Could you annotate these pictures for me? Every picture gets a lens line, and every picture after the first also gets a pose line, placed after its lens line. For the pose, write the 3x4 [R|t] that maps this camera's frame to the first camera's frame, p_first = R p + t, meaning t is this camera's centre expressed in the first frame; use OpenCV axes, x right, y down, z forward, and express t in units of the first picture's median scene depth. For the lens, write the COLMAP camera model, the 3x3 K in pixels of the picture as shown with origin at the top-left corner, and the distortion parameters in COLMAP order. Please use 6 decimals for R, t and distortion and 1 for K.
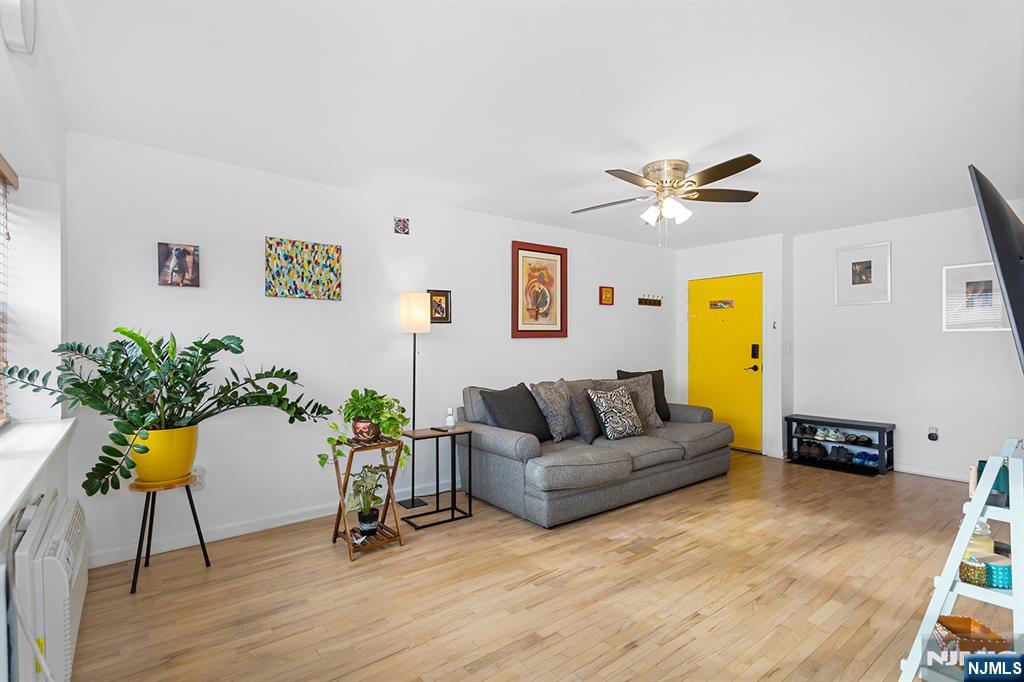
lens RADIAL K [[485.7, 0, 506.6], [0, 485.7, 346.8], [0, 0, 1]] dist [-0.003075, 0.000054]
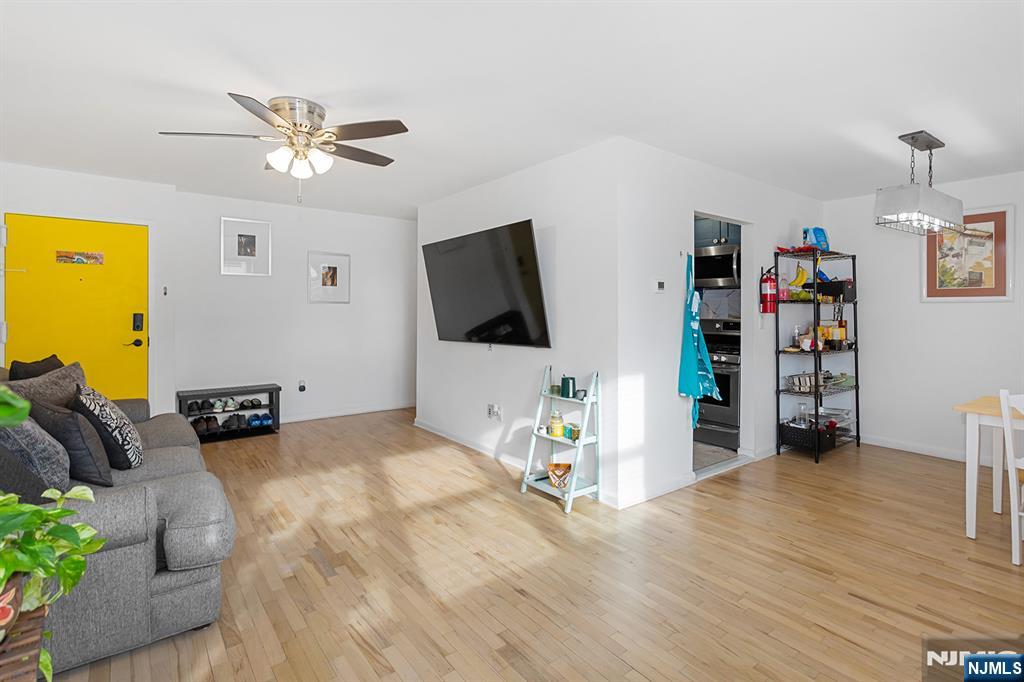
lens RADIAL K [[503.7, 0, 518.6], [0, 503.7, 316.0], [0, 0, 1]] dist [0.002790, 0.001499]
pose [[0.002420, -0.011491, 0.999931, -0.426079], [-0.001043, 0.999933, 0.011493, -0.014829], [-0.999997, -0.001071, 0.002408, 0.480882]]
